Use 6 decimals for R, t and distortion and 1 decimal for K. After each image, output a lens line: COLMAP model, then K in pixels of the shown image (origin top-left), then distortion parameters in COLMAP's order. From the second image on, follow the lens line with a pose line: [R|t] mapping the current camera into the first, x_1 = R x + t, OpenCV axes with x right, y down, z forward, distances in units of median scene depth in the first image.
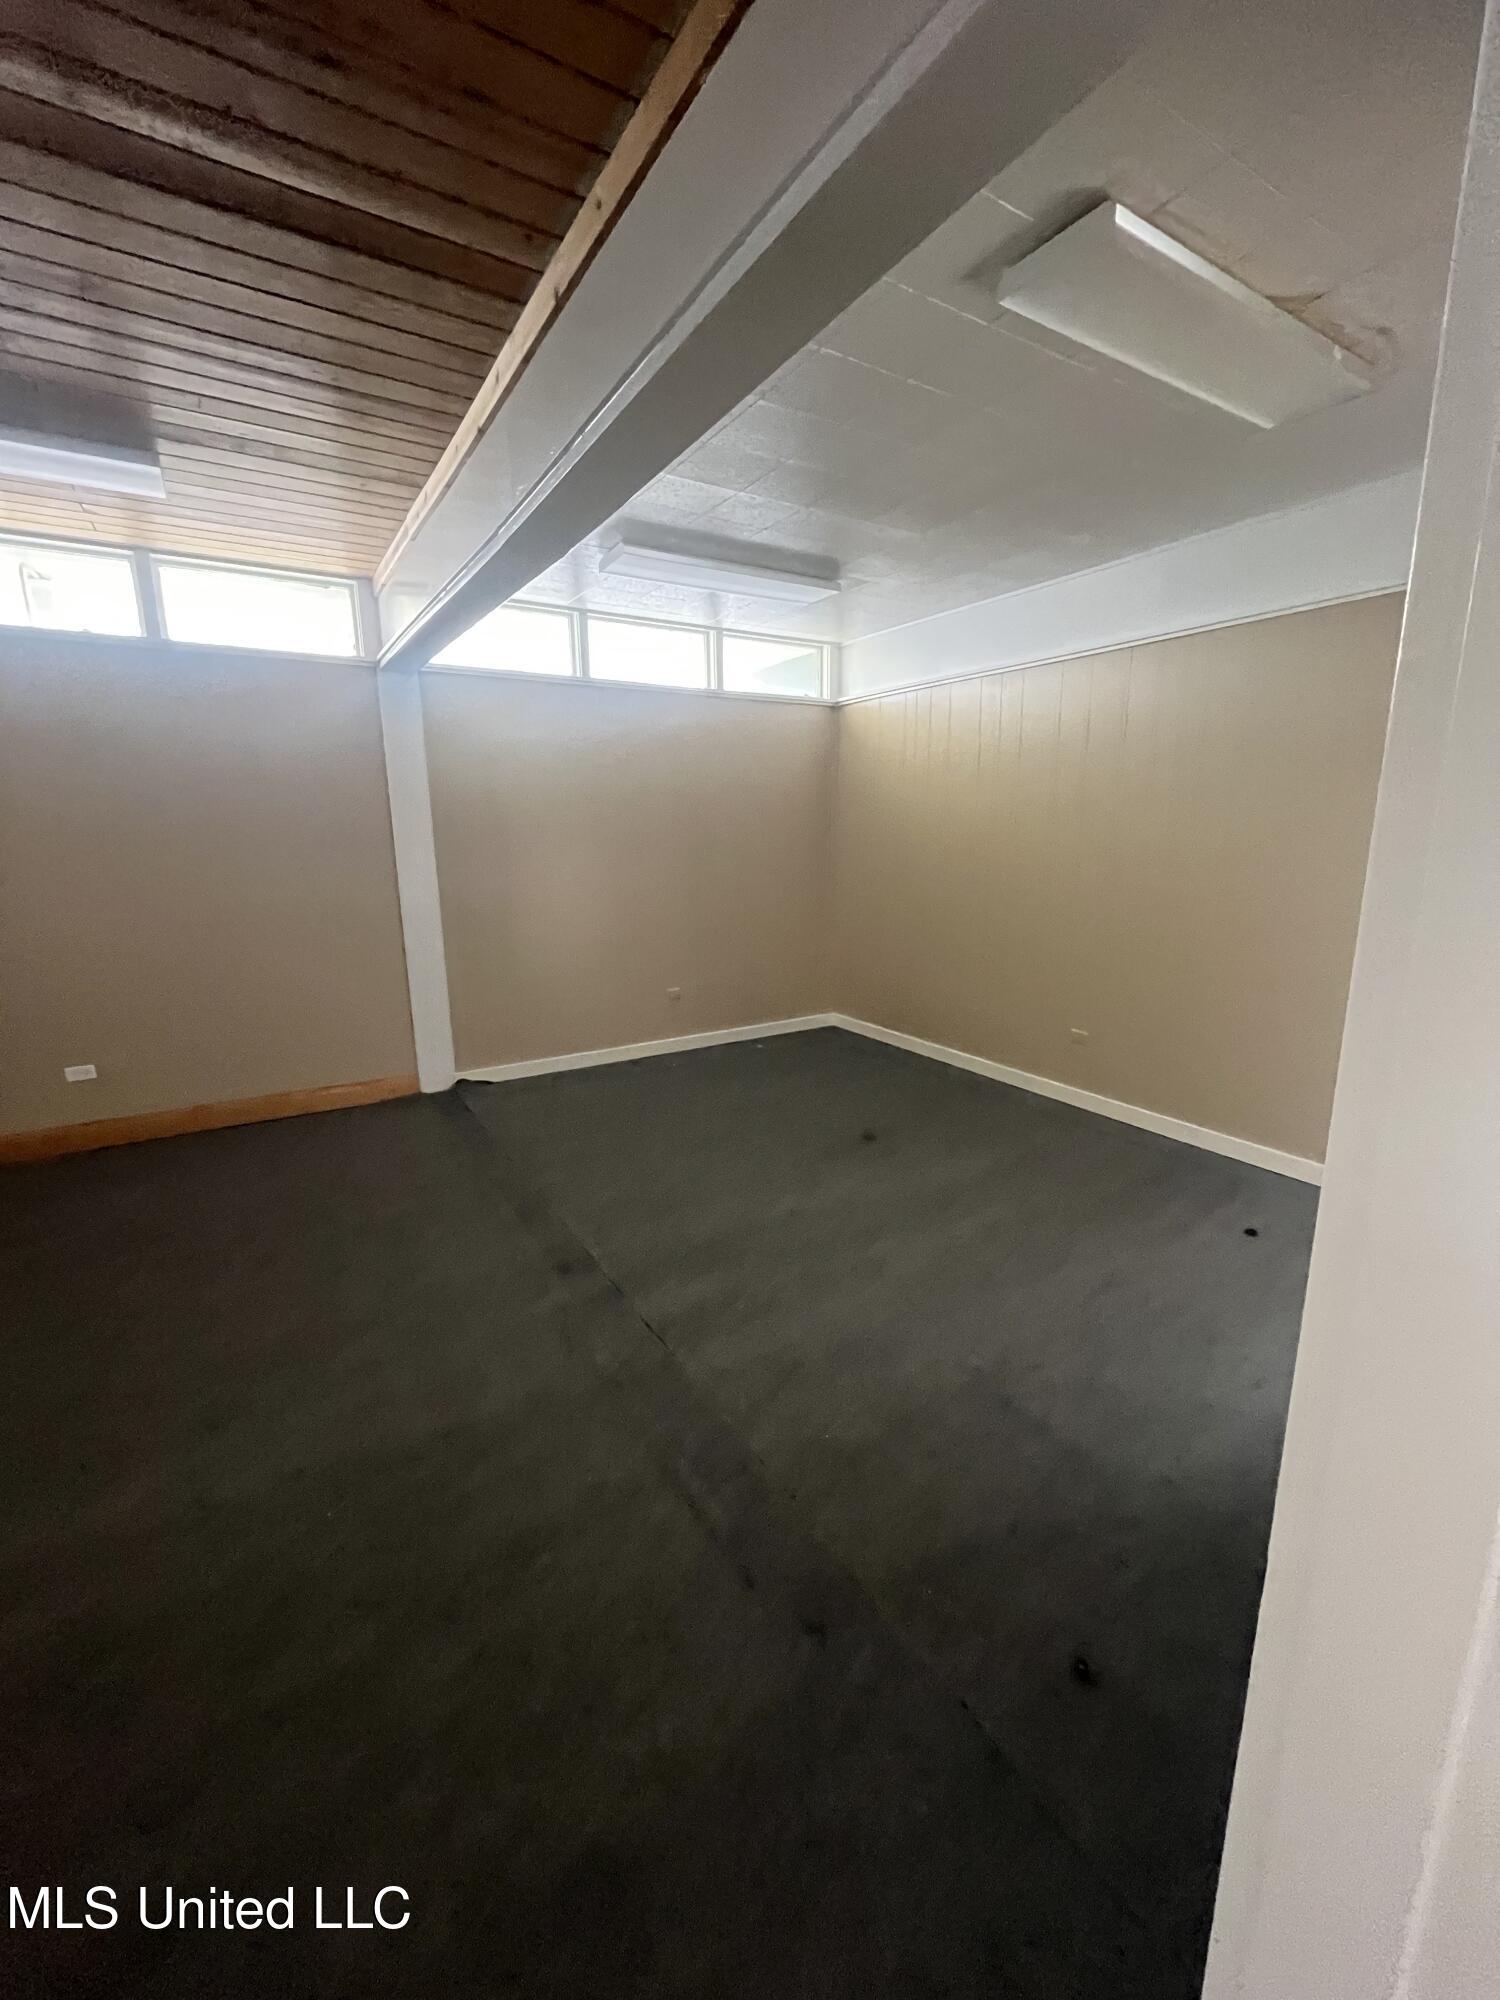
lens RADIAL K [[818.1, 0, 753.5], [0, 818.1, 1003.3], [0, 0, 1]] dist [0.000123, 0.000893]
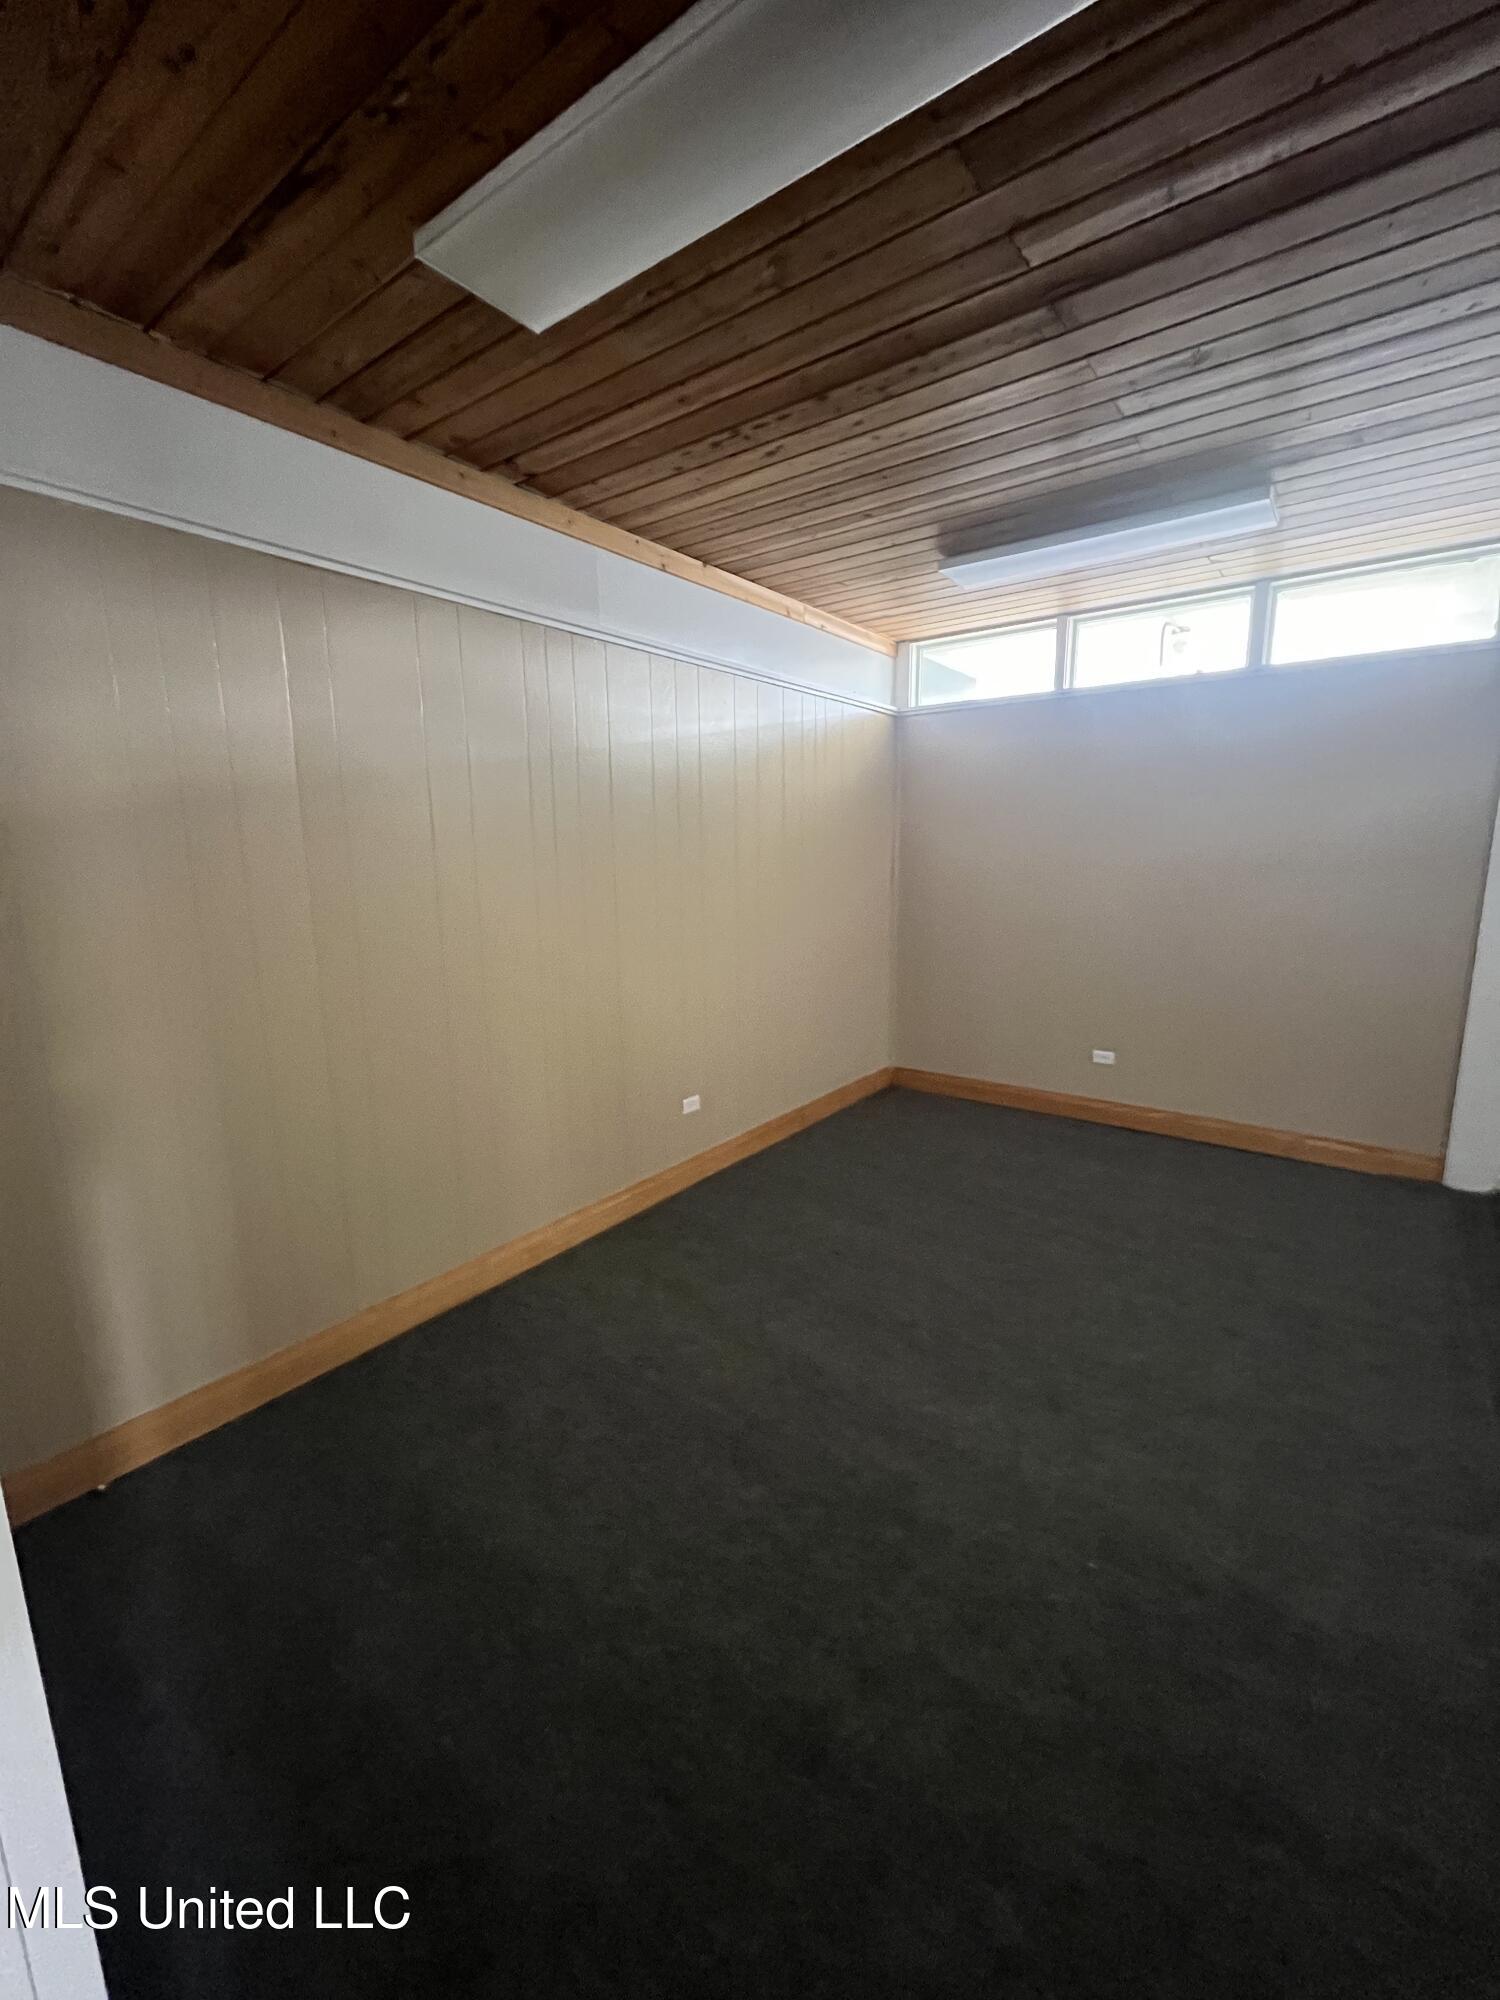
lens RADIAL K [[818.1, 0, 747.1], [0, 818.1, 995.5], [0, 0, 1]] dist [0.000123, 0.000893]
pose [[0.366604, 0.168431, -0.915004, 0.052062], [-0.190313, 0.976257, 0.103456, -0.029545], [0.910704, 0.136209, 0.389955, 0.081423]]
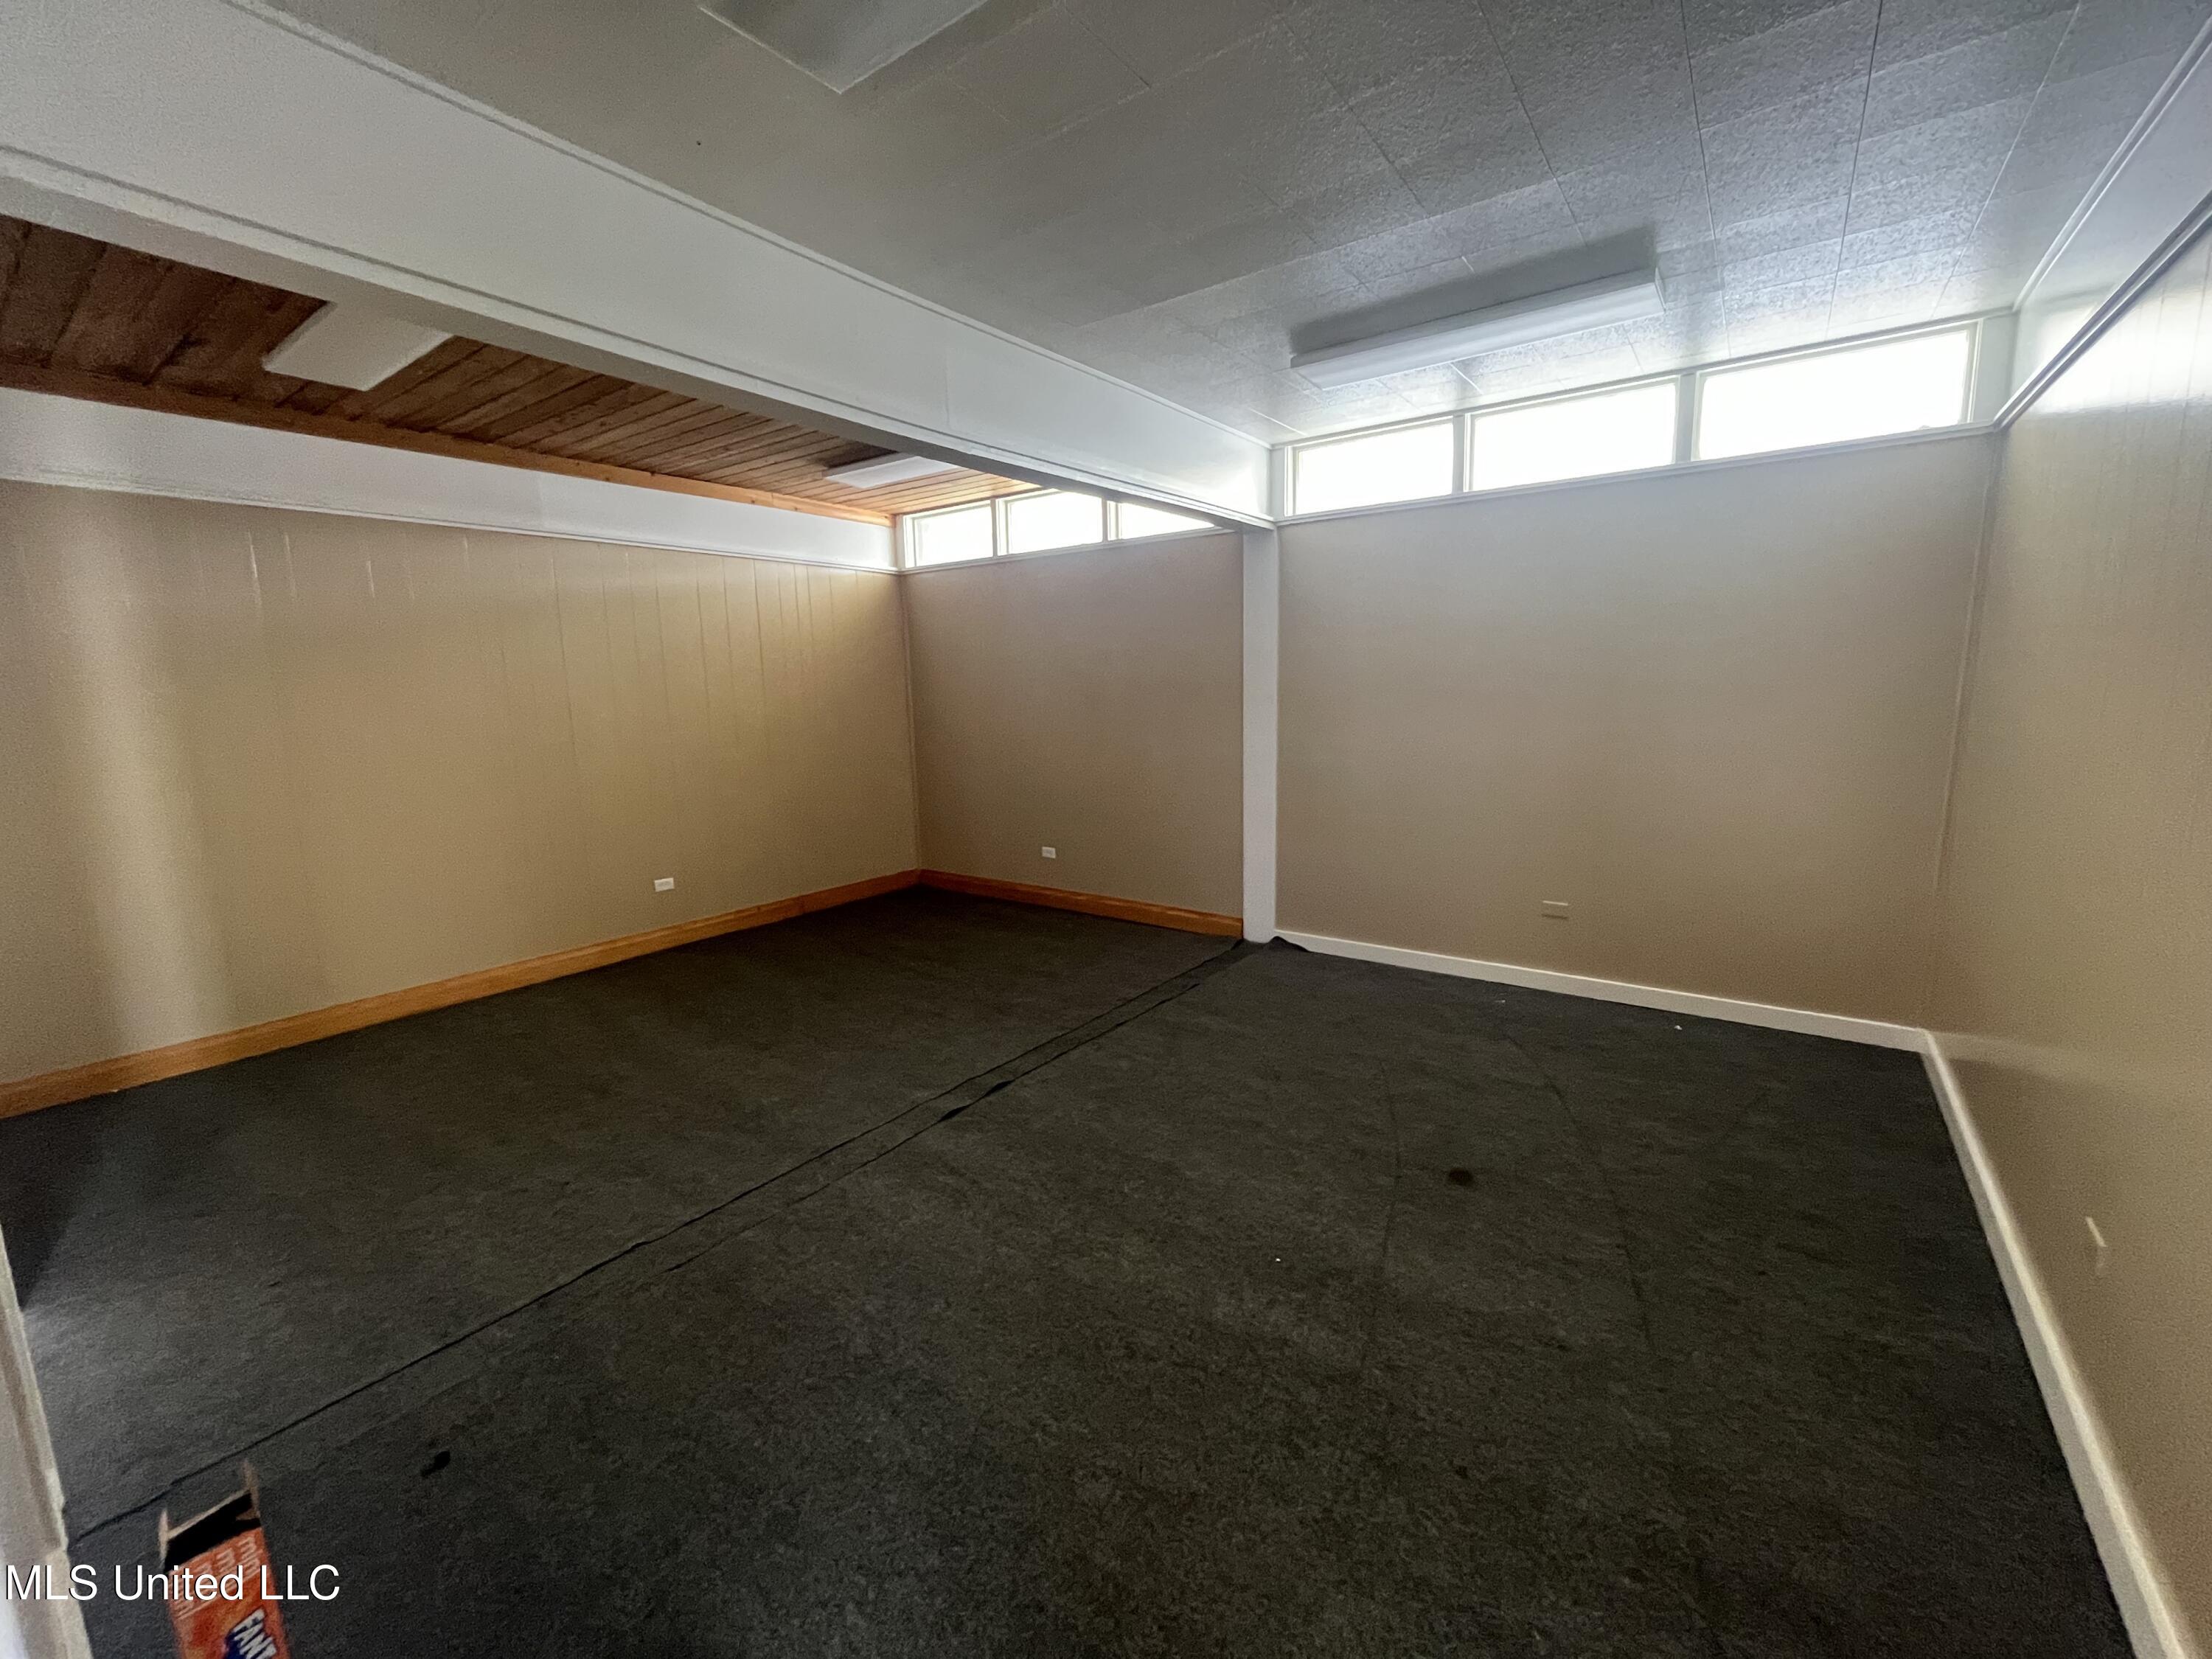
lens RADIAL K [[904.9, 0, 1100.3], [0, 904.9, 837.1], [0, 0, 1]] dist [0.000123, 0.000893]
pose [[0.369228, 0.158589, -0.915708, 0.769381], [-0.177563, 0.979218, 0.097993, -0.131724], [0.912218, 0.126414, 0.389714, 0.538712]]
